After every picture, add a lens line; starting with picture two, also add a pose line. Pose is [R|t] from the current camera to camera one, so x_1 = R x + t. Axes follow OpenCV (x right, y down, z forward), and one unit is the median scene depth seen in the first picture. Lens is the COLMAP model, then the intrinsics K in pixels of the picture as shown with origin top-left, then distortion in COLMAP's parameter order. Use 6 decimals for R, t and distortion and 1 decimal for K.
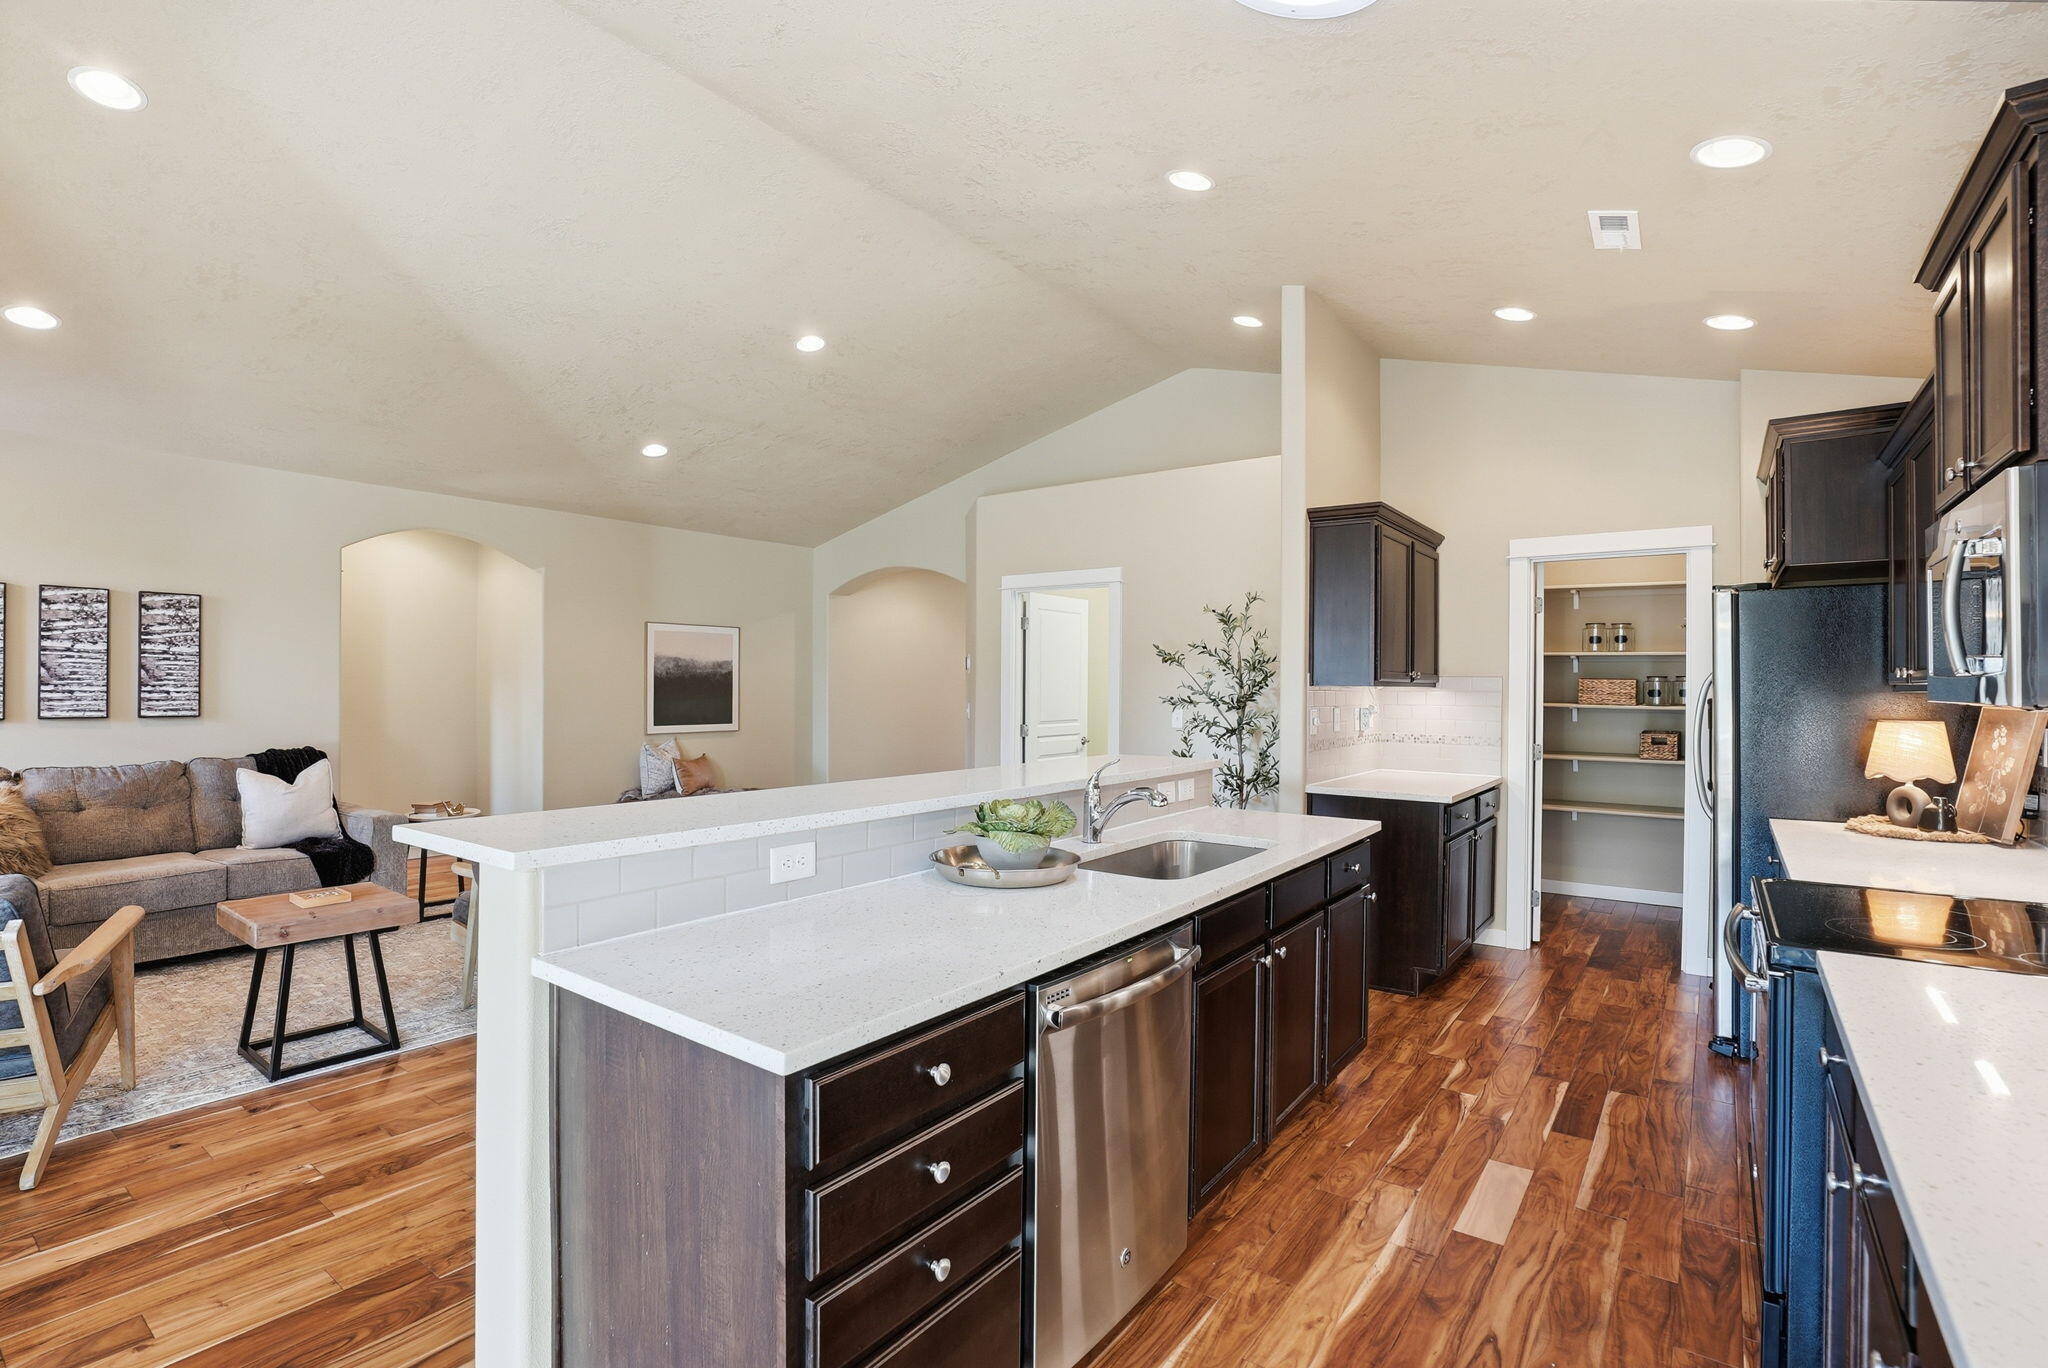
lens RADIAL K [[956.9, 0, 1023.9], [0, 956.9, 690.3], [0, 0, 1]] dist [-0.066382, 0.024716]
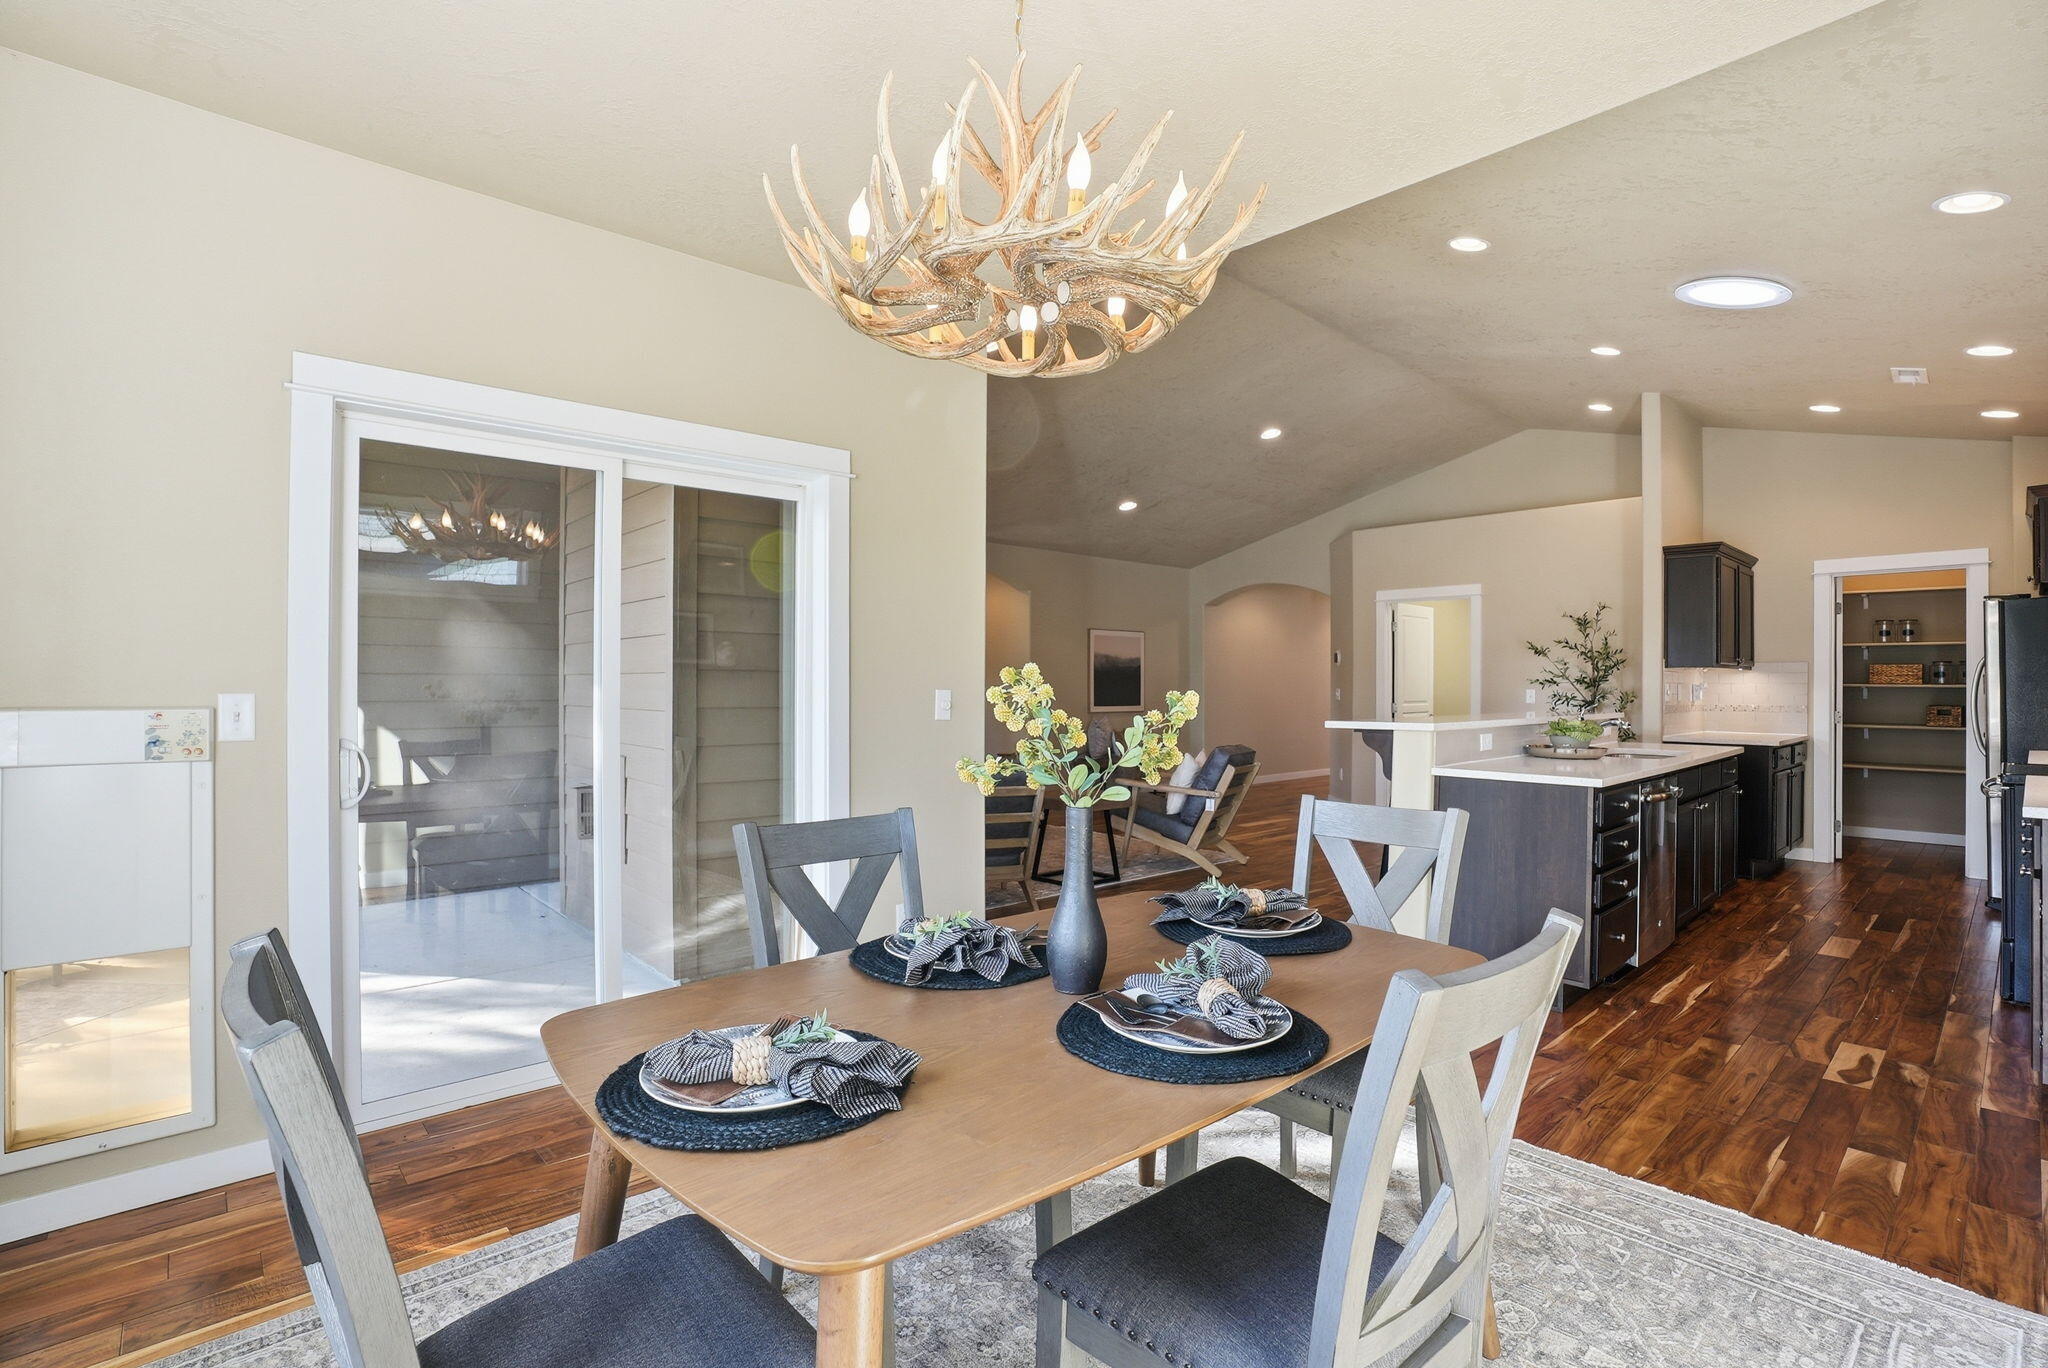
lens RADIAL K [[953.3, 0, 1018.0], [0, 953.3, 680.4], [0, 0, 1]] dist [-0.067449, 0.023125]
pose [[0.979637, -0.004898, -0.200717, -0.357618], [0.002908, 0.999944, -0.010210, 0.023651], [0.200755, 0.009418, 0.979596, -0.547798]]
